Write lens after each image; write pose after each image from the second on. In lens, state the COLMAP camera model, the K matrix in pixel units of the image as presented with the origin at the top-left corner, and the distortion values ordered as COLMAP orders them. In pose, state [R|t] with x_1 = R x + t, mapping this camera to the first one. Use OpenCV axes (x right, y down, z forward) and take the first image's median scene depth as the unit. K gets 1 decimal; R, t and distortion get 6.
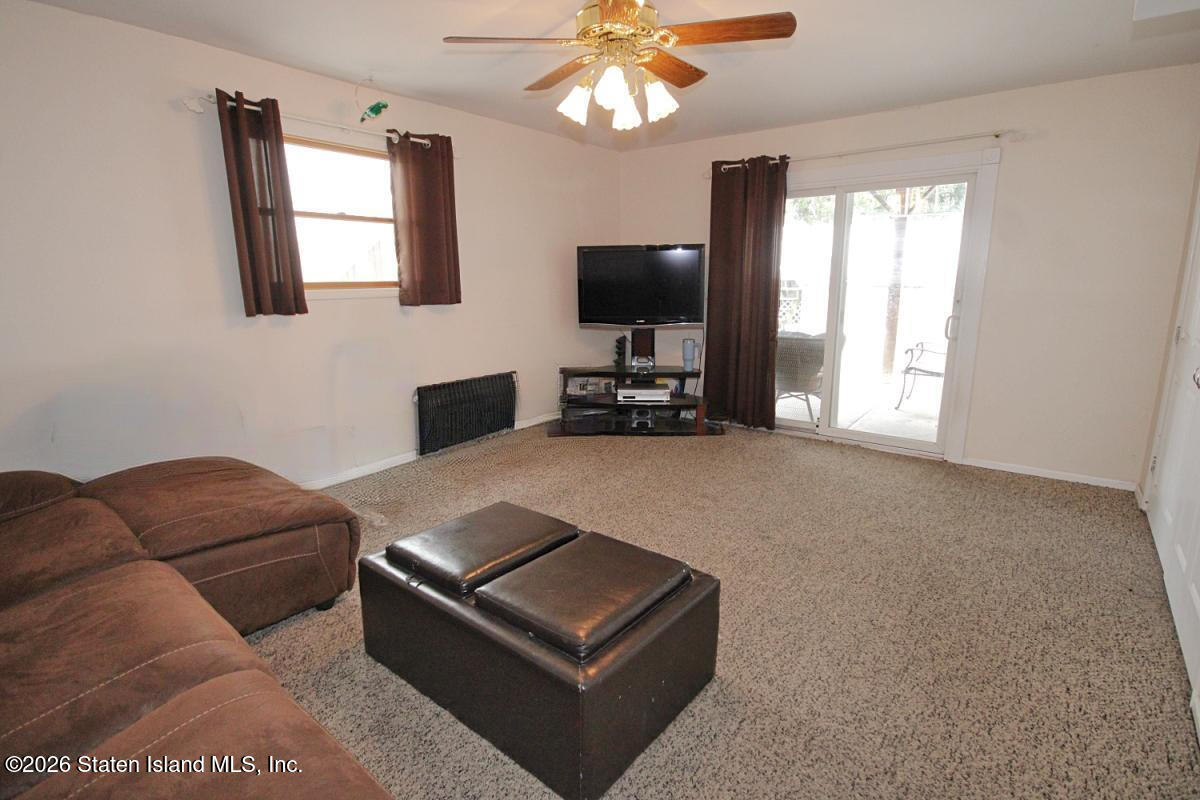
lens RADIAL K [[609.6, 0, 600.0], [0, 609.6, 400.0], [0, 0, 1]] dist [-0.002660, -0.000225]
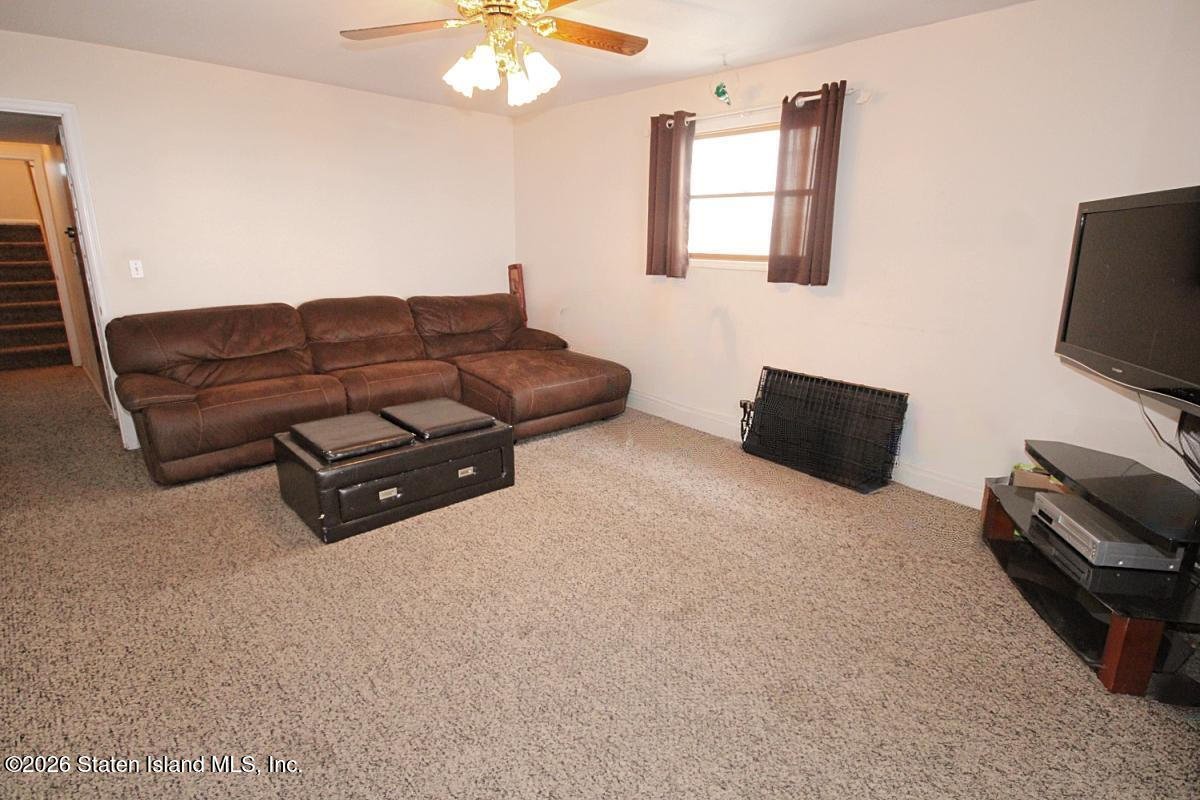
lens RADIAL K [[609.6, 0, 600.0], [0, 609.6, 400.0], [0, 0, 1]] dist [-0.002660, -0.000225]
pose [[-0.162117, 0.254237, -0.953458, 0.743124], [-0.214362, 0.934091, 0.285521, -0.209385], [0.963207, 0.250673, -0.096933, 0.936356]]
